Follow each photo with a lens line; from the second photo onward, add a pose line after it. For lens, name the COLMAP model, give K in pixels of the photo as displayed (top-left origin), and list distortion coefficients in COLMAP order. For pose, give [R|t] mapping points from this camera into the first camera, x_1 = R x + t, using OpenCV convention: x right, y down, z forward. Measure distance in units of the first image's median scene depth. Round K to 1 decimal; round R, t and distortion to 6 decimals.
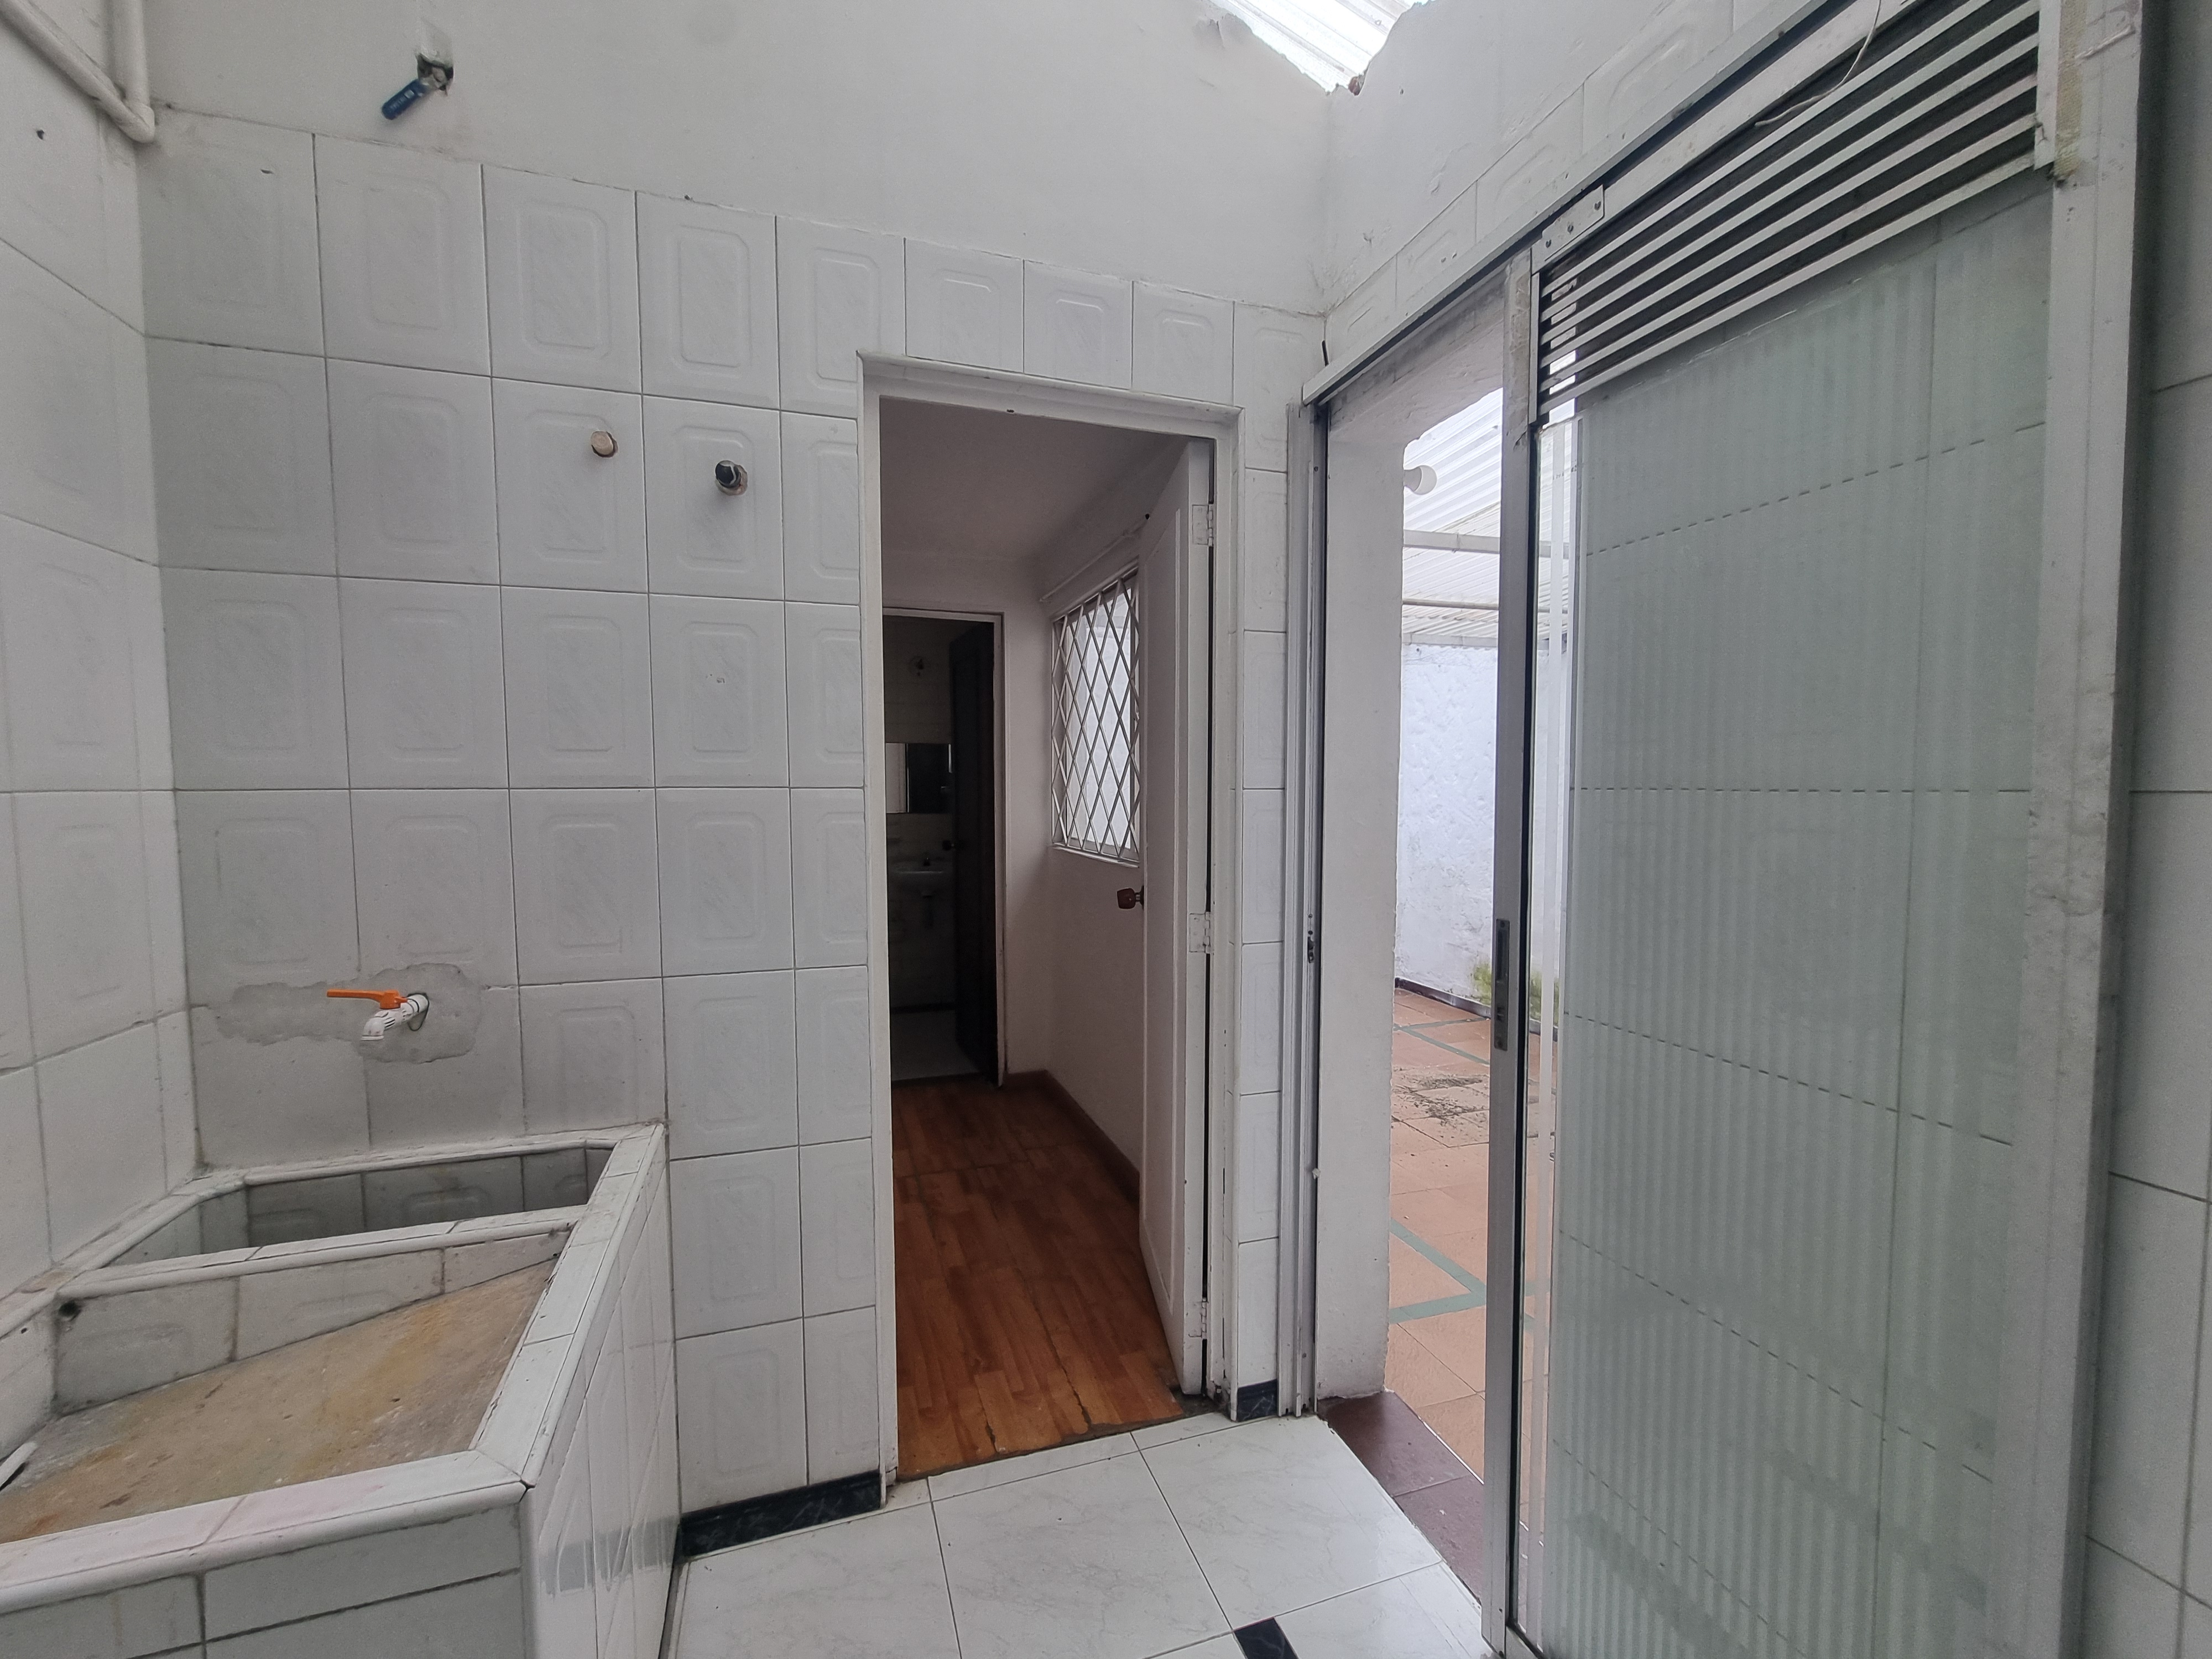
lens RADIAL K [[923.9, 0, 1104.5], [0, 923.9, 847.5], [0, 0, 1]] dist [-0.001526, -0.000012]
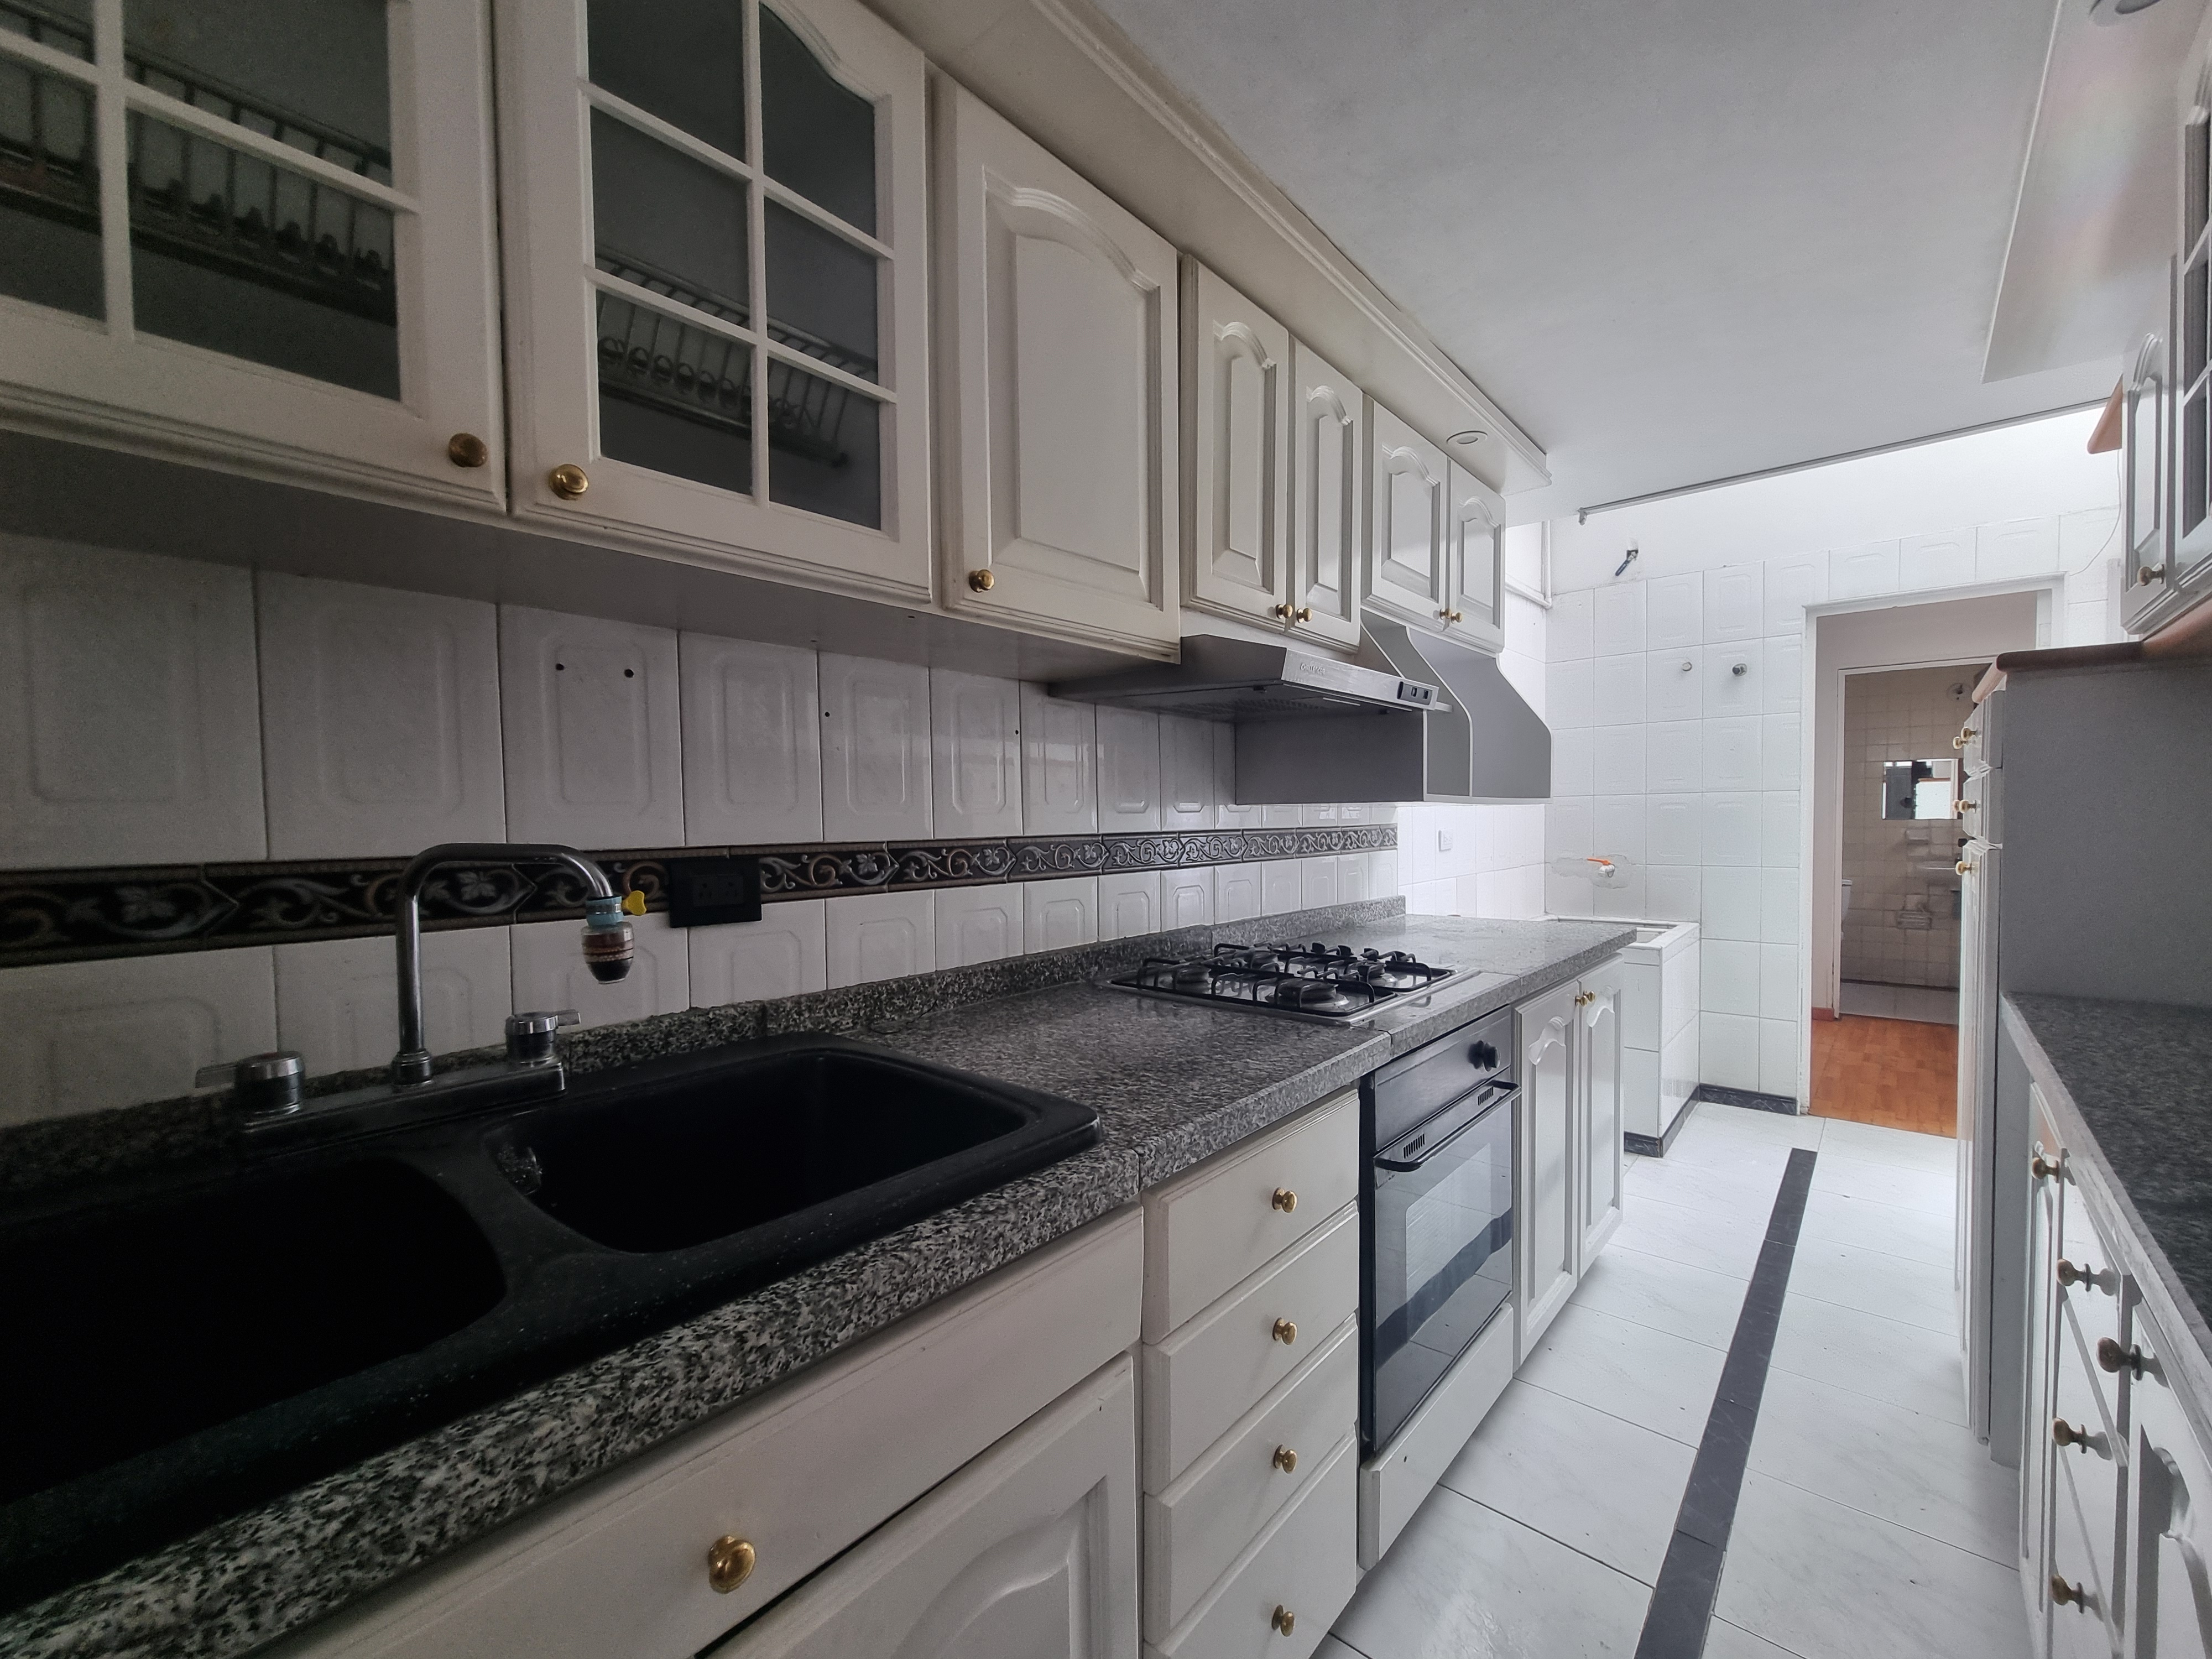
lens RADIAL K [[906.5, 0, 1106.7], [0, 906.5, 848.6], [0, 0, 1]] dist [-0.000124, -0.000380]
pose [[0.507325, 0.025073, -0.861390, 0.845657], [-0.042236, 0.999099, 0.004206, 0.148025], [0.860719, 0.034248, 0.507926, -1.691994]]
